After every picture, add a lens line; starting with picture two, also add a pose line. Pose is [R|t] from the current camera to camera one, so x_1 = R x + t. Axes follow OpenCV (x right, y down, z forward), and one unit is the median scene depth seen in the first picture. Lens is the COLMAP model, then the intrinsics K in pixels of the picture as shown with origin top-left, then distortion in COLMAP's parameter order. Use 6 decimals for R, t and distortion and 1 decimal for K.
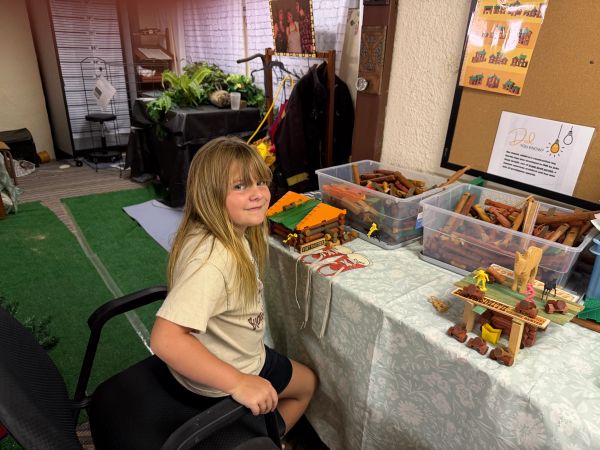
lens RADIAL K [[427.0, 0, 297.6], [0, 427.0, 232.3], [0, 0, 1]] dist [0.025406, -0.042351]
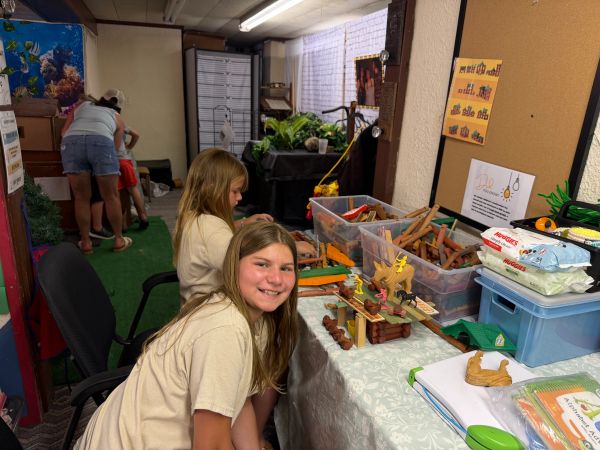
lens RADIAL K [[427.0, 0, 297.6], [0, 427.0, 232.3], [0, 0, 1]] dist [0.025406, -0.042351]
pose [[0.951607, 0.114050, -0.285372, 0.149165], [-0.145083, 0.985317, -0.090010, 0.024659], [0.270916, 0.127057, 0.954181, -0.051382]]
